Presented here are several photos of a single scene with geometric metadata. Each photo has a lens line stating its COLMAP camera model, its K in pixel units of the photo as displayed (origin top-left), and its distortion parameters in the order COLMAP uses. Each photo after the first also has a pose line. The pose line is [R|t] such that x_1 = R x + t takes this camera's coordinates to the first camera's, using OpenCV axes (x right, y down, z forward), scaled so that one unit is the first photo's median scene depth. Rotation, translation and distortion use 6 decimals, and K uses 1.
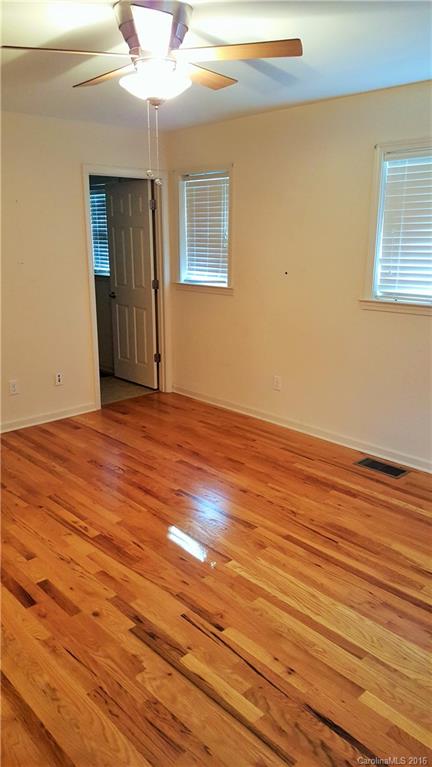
lens RADIAL K [[574.1, 0, 210.4], [0, 574.1, 380.9], [0, 0, 1]] dist [0.139085, -0.225174]
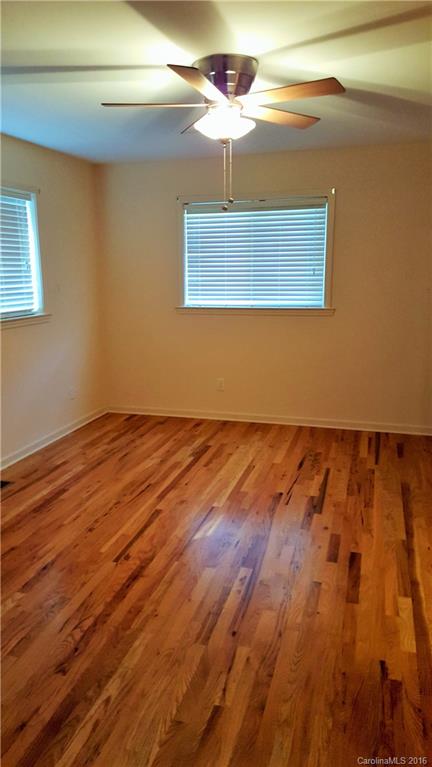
lens RADIAL K [[570.6, 0, 201.6], [0, 570.6, 384.0], [0, 0, 1]] dist [0.153845, -0.221995]
pose [[-0.514107, -0.164754, 0.841754, -0.890691], [0.229625, 0.919120, 0.320141, -0.320977], [-0.826418, 0.357874, -0.434694, 1.350262]]
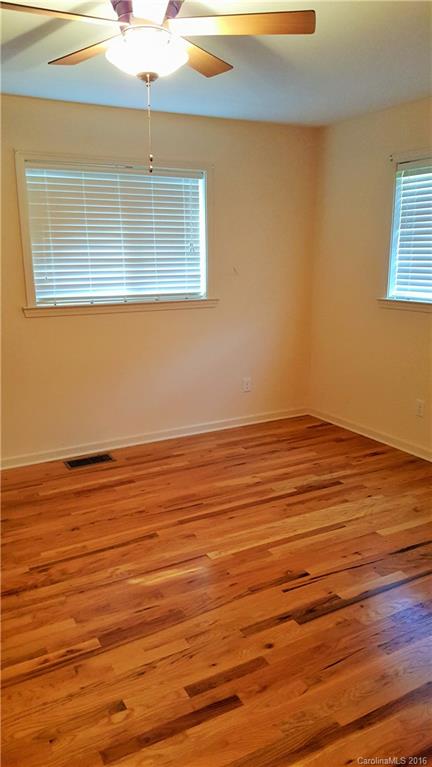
lens RADIAL K [[574.1, 0, 210.4], [0, 574.1, 380.9], [0, 0, 1]] dist [0.139085, -0.225174]
pose [[0.238391, -0.217881, 0.946413, -0.781124], [0.254504, 0.954467, 0.155628, -0.124350], [-0.937229, 0.203766, 0.282988, 0.590935]]
